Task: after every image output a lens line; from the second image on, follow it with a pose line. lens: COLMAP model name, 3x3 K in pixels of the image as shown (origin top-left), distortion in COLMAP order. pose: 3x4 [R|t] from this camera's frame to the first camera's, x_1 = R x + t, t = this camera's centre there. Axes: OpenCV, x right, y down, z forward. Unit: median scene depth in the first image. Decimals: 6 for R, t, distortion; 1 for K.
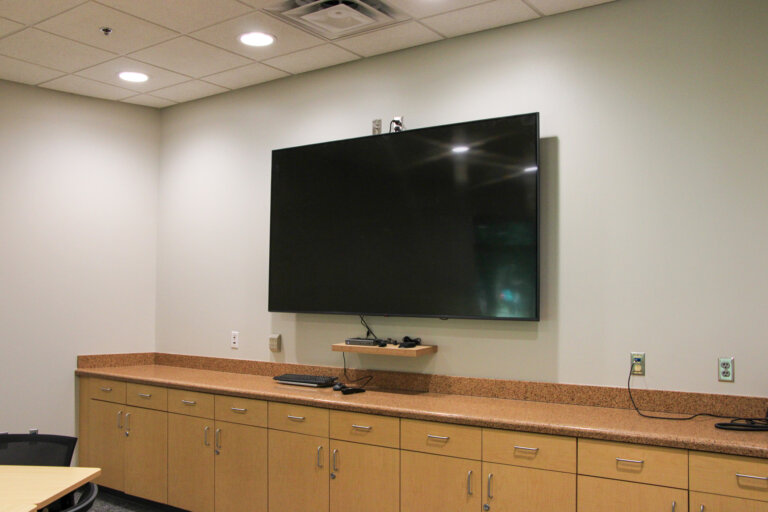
lens RADIAL K [[703.7, 0, 384.0], [0, 703.7, 256.0], [0, 0, 1]] dist [-0.097626, -0.000037]
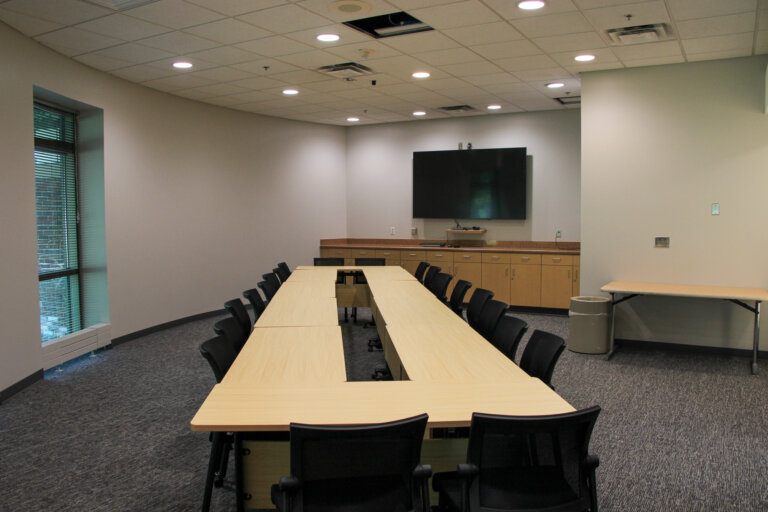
lens RADIAL K [[643.0, 0, 384.0], [0, 643.0, 256.0], [0, 0, 1]] dist [-0.002066, -0.001010]
pose [[0.990091, -0.015424, 0.139580, -0.629289], [-0.001176, 0.993004, 0.118076, -0.062854], [-0.140424, -0.117070, 0.983146, -1.340714]]
